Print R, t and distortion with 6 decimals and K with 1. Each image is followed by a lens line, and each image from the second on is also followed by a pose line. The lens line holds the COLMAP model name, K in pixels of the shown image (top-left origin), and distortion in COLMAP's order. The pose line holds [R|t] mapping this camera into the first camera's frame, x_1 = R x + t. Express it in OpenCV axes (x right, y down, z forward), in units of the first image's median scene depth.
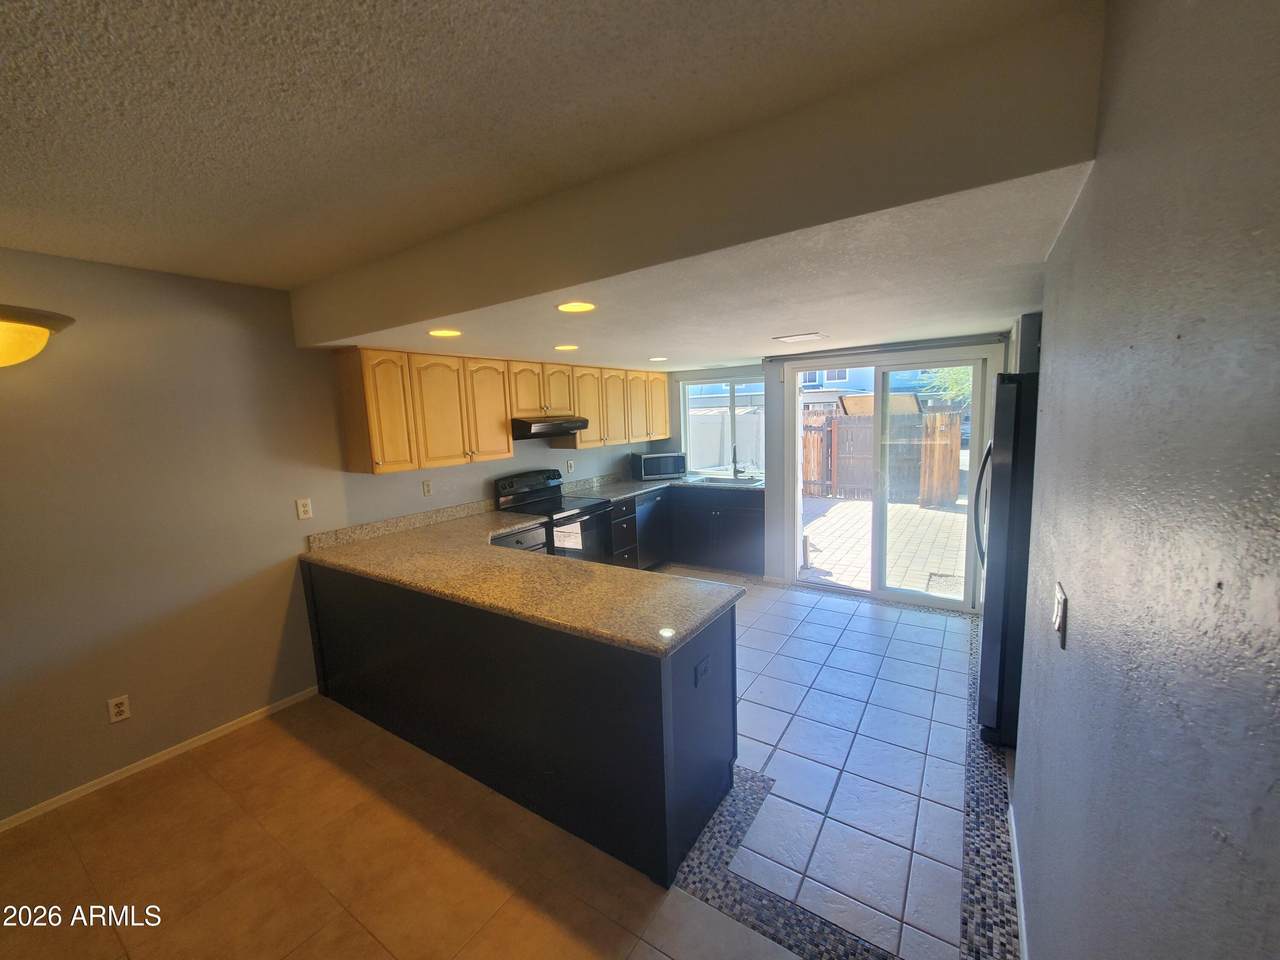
lens RADIAL K [[507.3, 0, 639.0], [0, 507.3, 478.8], [0, 0, 1]] dist [0.000371, -0.000553]
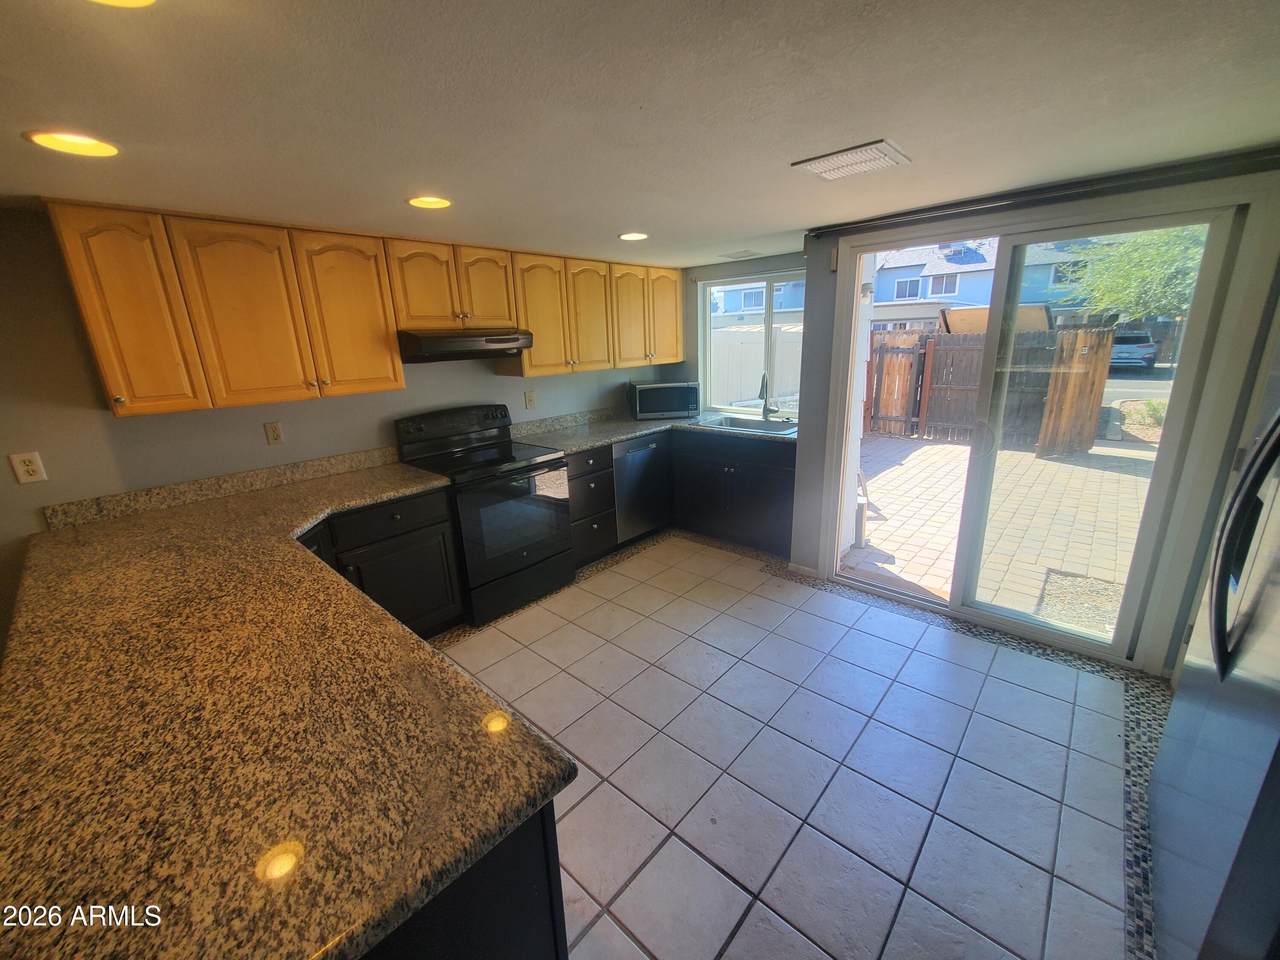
lens RADIAL K [[507.3, 0, 637.4], [0, 507.3, 477.9], [0, 0, 1]] dist [0.000371, -0.000553]
pose [[0.988271, 0.042509, -0.146673, 0.125090], [-0.020506, 0.988717, 0.148383, -0.023655], [0.151325, -0.143635, 0.977993, 0.270846]]
